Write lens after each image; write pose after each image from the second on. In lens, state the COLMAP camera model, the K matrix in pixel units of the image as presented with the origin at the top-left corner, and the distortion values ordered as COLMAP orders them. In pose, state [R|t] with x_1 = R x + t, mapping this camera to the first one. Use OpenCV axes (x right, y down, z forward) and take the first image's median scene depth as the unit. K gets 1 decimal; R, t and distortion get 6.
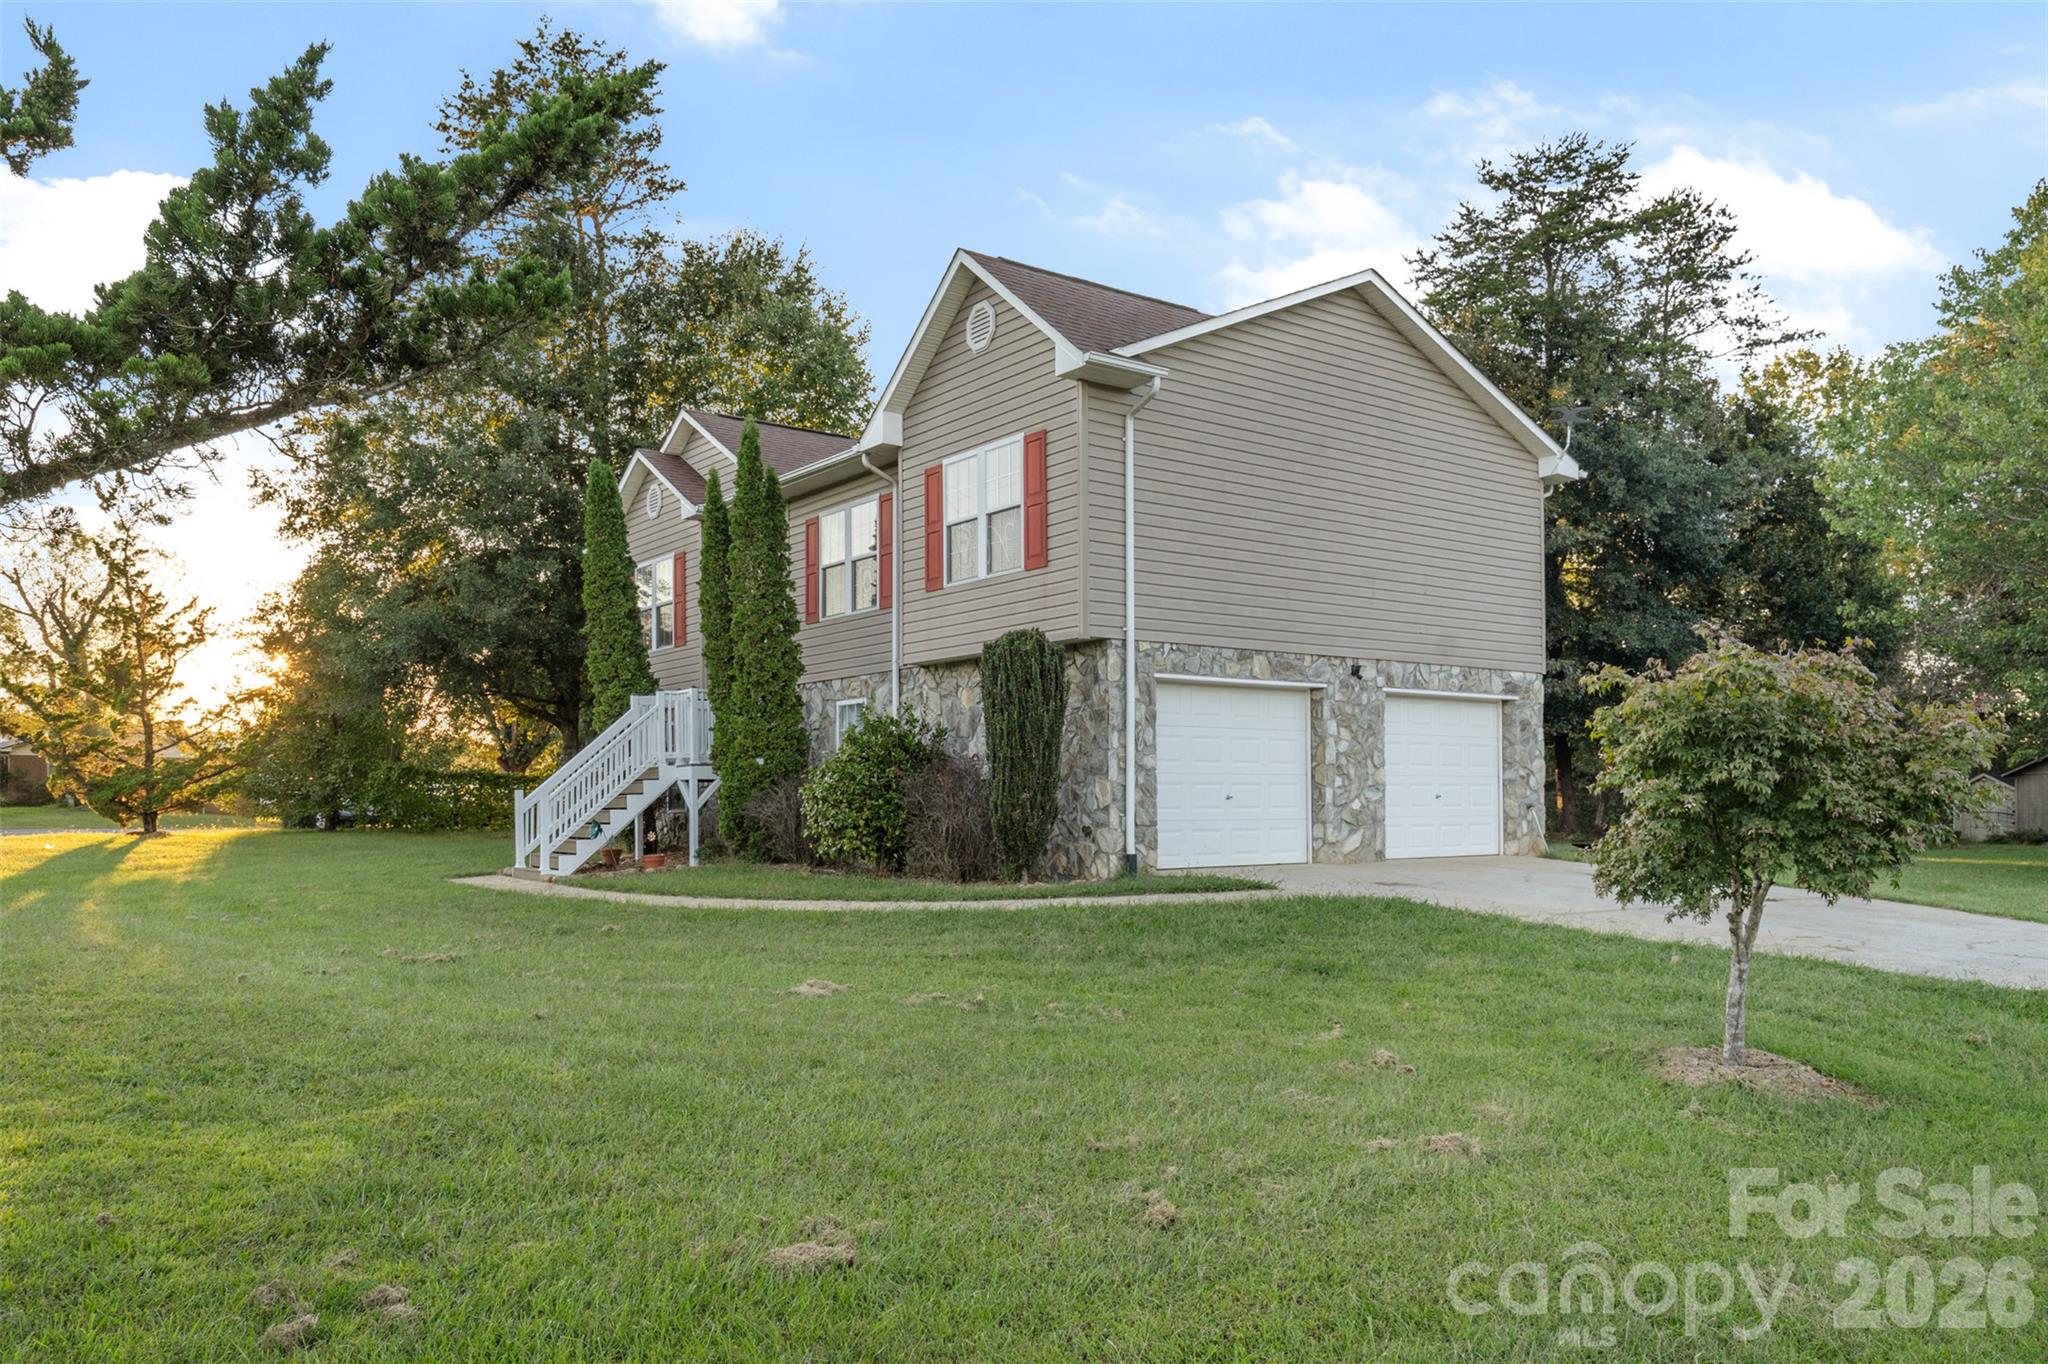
lens RADIAL K [[1439.2, 0, 1016.6], [0, 1439.2, 687.3], [0, 0, 1]] dist [0.018267, -0.001777]
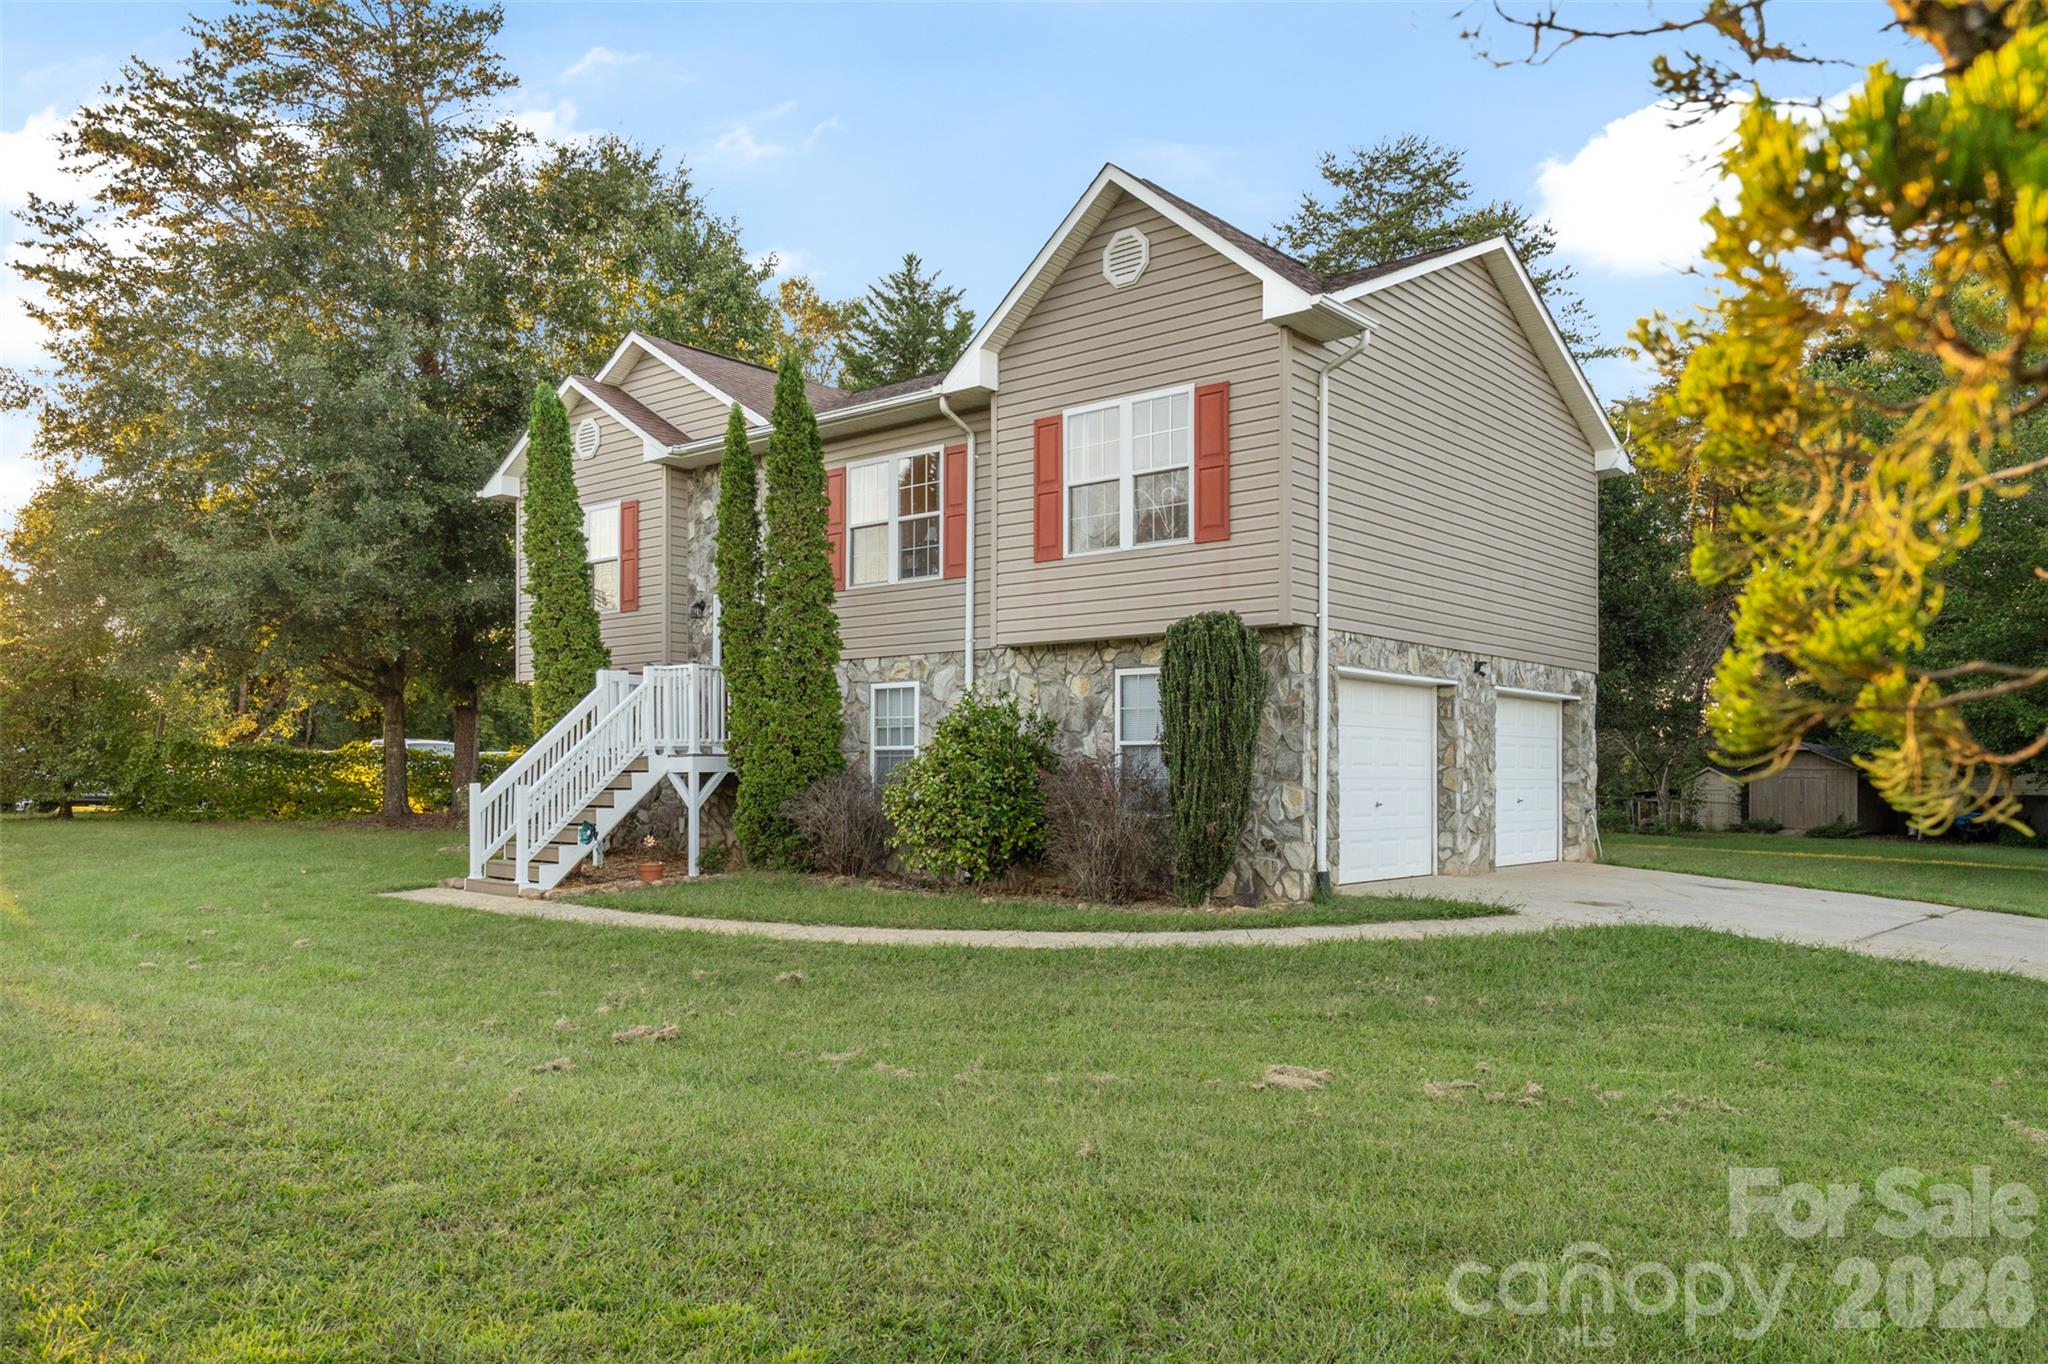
lens RADIAL K [[1439.2, 0, 1023.6], [0, 1439.2, 677.8], [0, 0, 1]] dist [0.018267, -0.001777]
pose [[0.975131, 0.026233, 0.220070, -0.242975], [-0.028617, 0.999561, 0.007655, -0.003191], [-0.219773, -0.013762, 0.975454, 0.152317]]
